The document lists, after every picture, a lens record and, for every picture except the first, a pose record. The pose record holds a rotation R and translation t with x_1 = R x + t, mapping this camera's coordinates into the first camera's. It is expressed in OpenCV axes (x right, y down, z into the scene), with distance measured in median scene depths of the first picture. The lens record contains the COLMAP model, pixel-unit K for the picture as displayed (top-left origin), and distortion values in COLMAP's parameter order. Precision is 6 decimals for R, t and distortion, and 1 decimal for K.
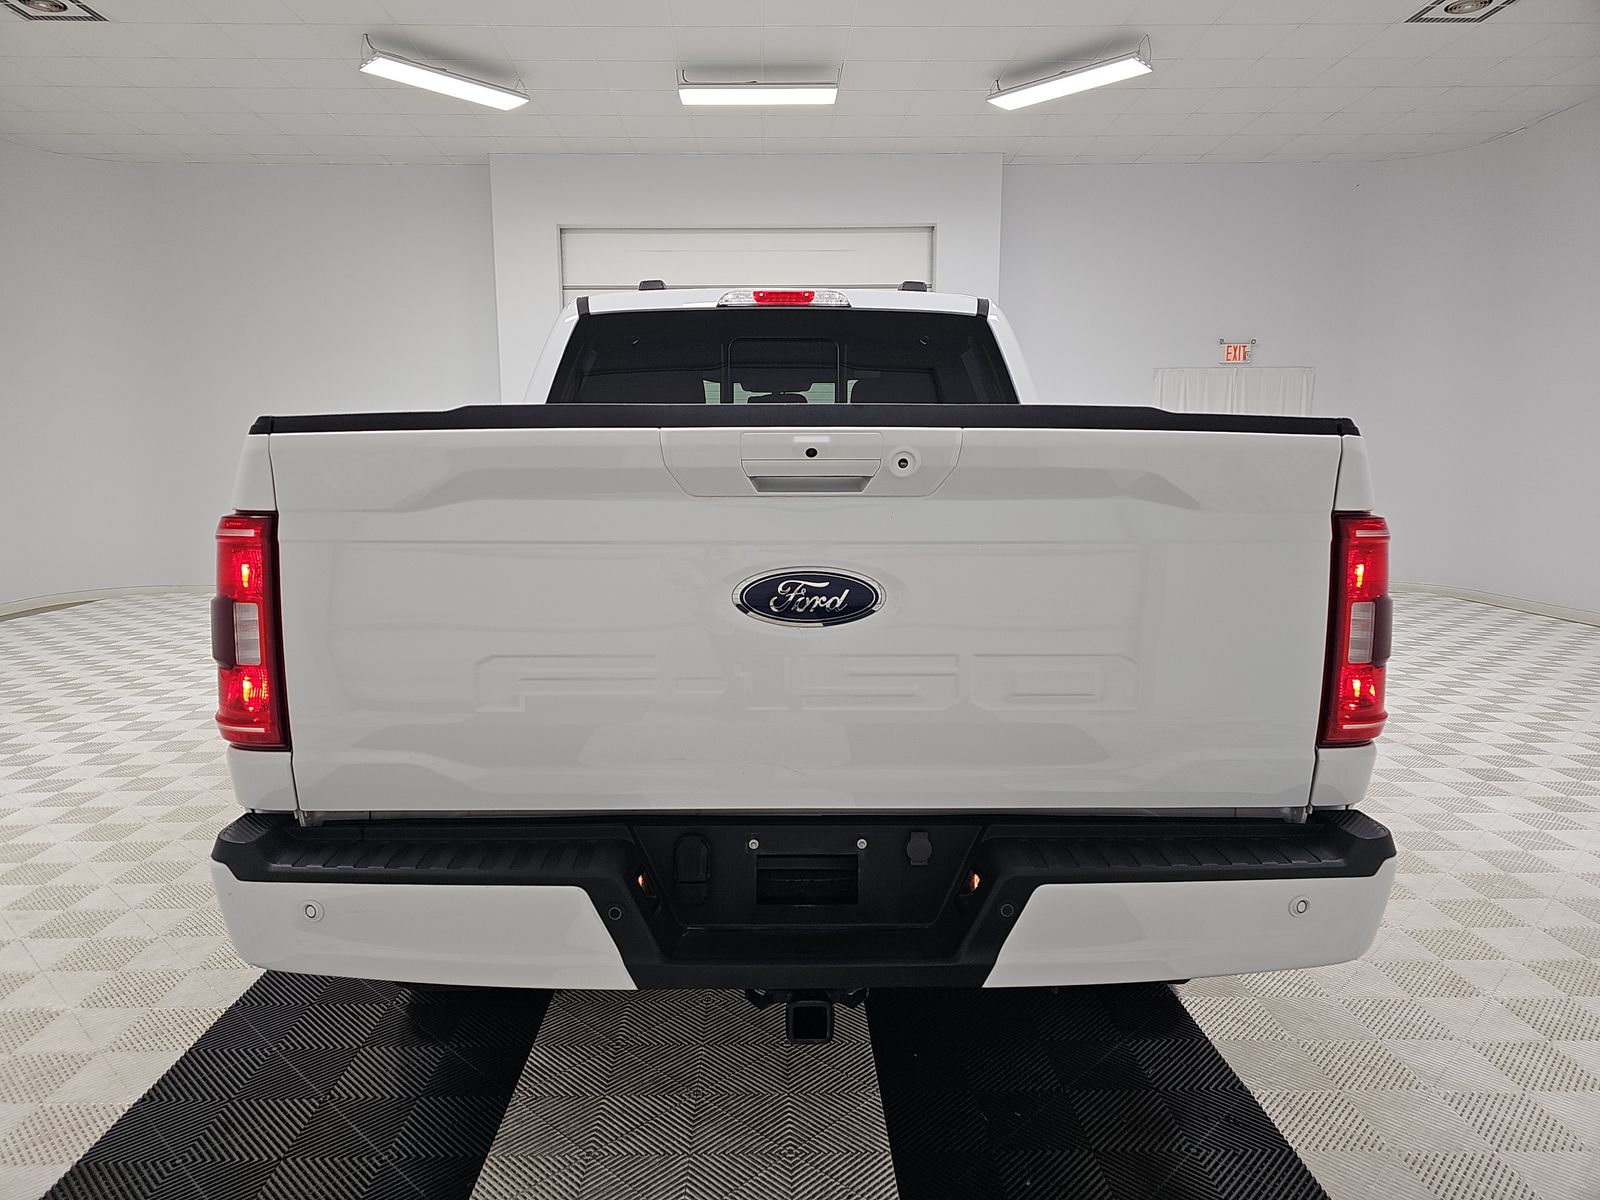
lens RADIAL K [[1063.5, 0, 801.1], [0, 1063.5, 642.4], [0, 0, 1]] dist [0.003789, 0.000323]
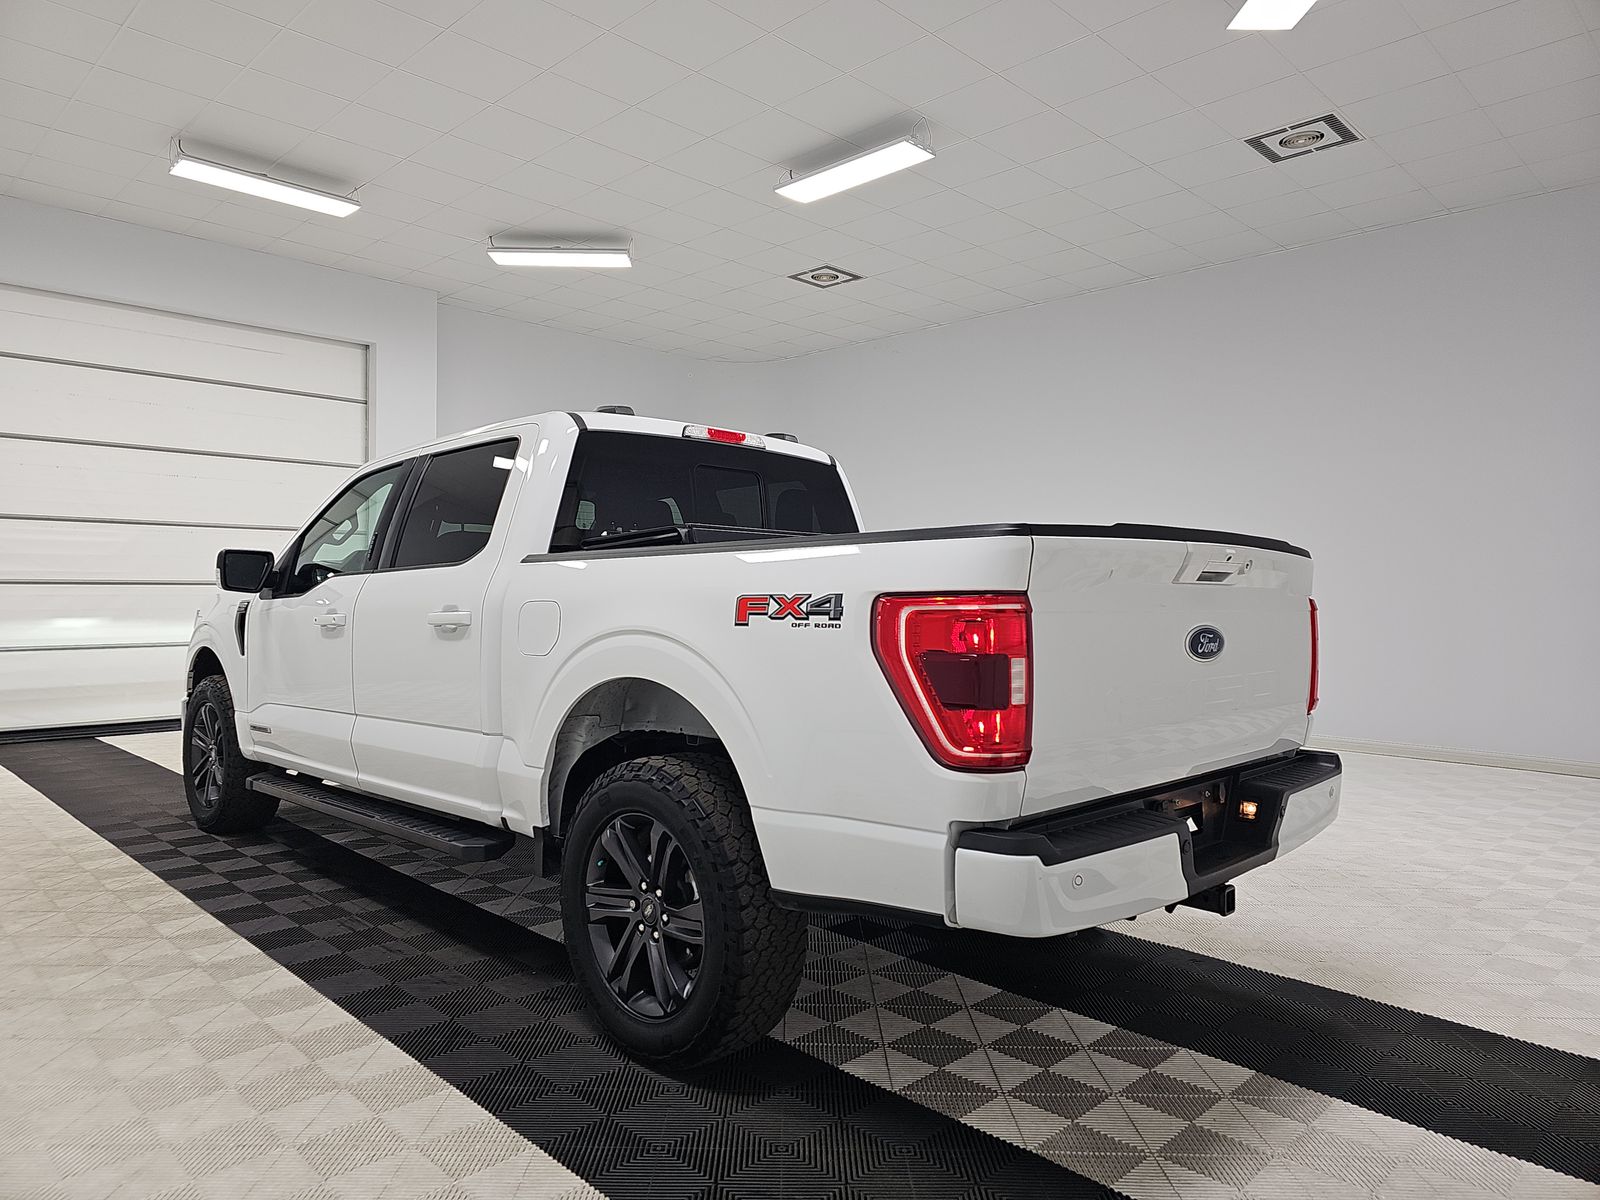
lens RADIAL K [[1070.3, 0, 793.0], [0, 1070.3, 605.1], [0, 0, 1]] dist [0.063952, -0.057258]
pose [[0.720189, 0.005865, 0.693753, -0.798704], [0.099222, 0.988814, -0.111362, 0.010751], [-0.686646, 0.149037, 0.711551, 0.103600]]
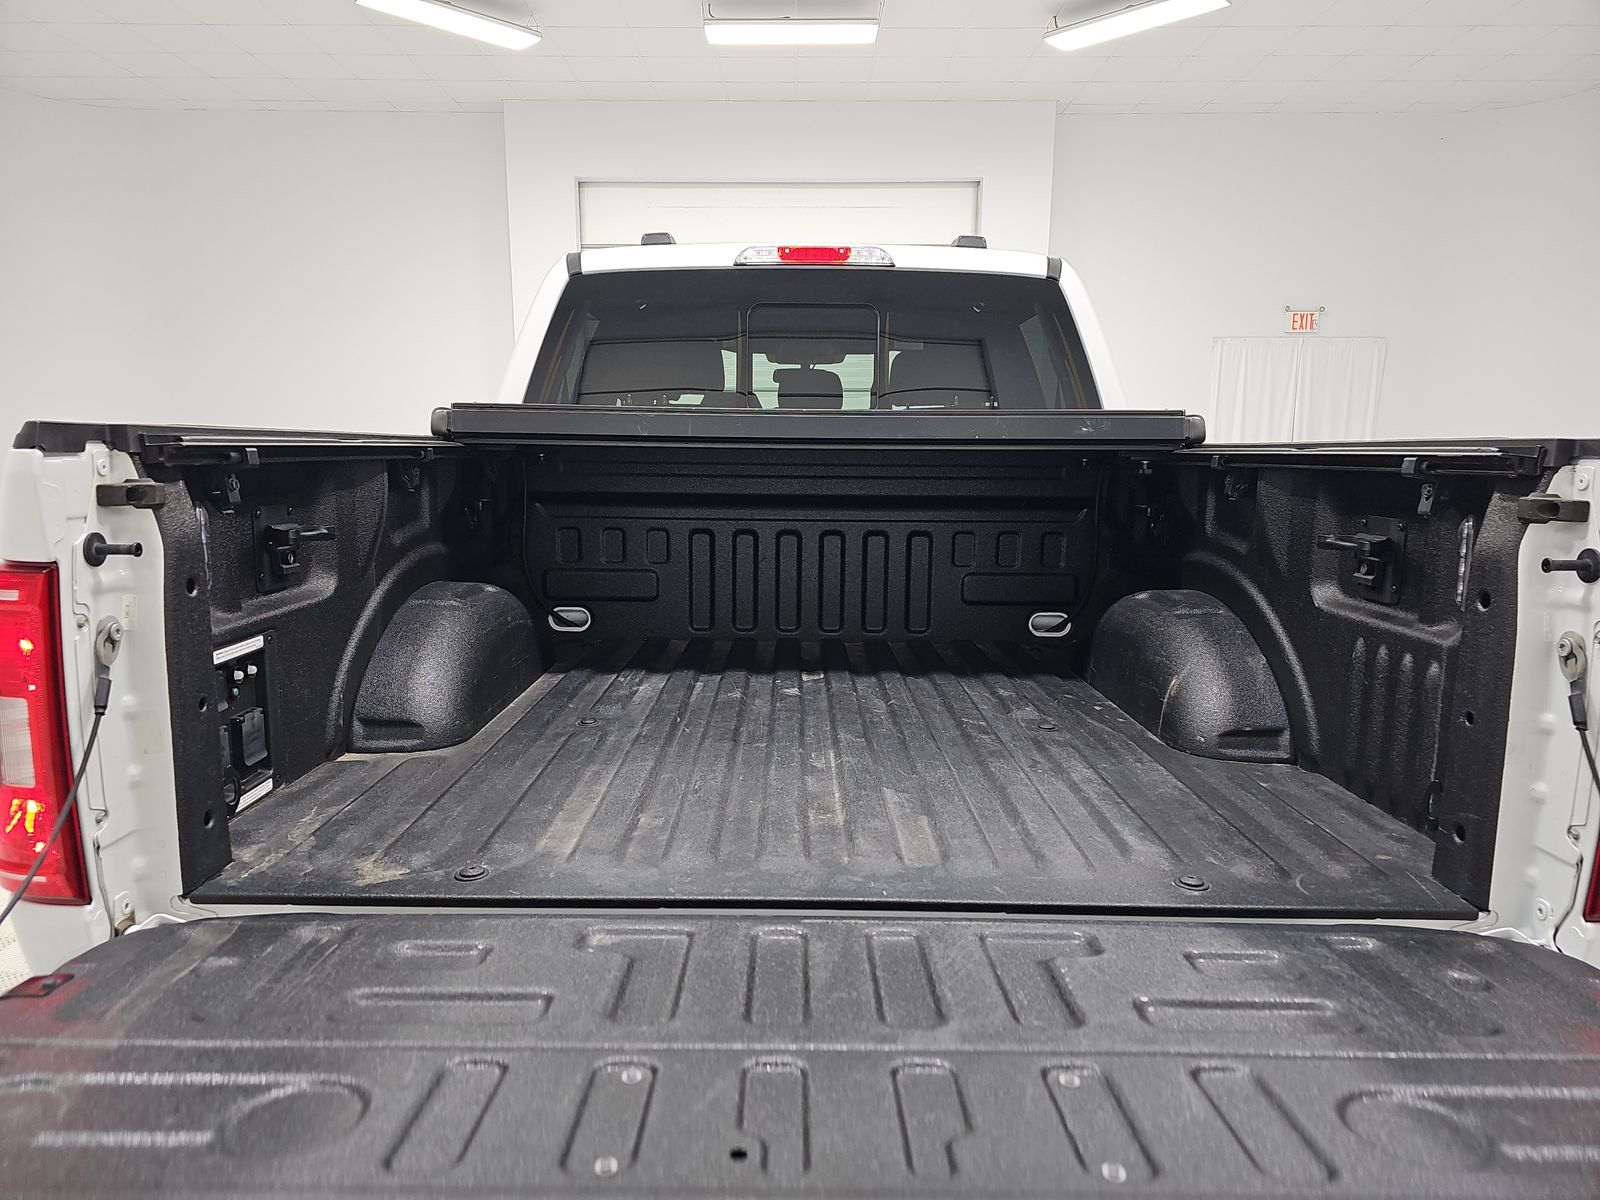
lens RADIAL K [[1063.5, 0, 801.1], [0, 1063.5, 642.4], [0, 0, 1]] dist [0.003789, 0.000323]
pose [[0.999540, 0.015565, -0.026048, 0.000211], [-0.014721, 0.999371, 0.032266, -0.047150], [0.026534, -0.031868, 0.999140, 0.156071]]
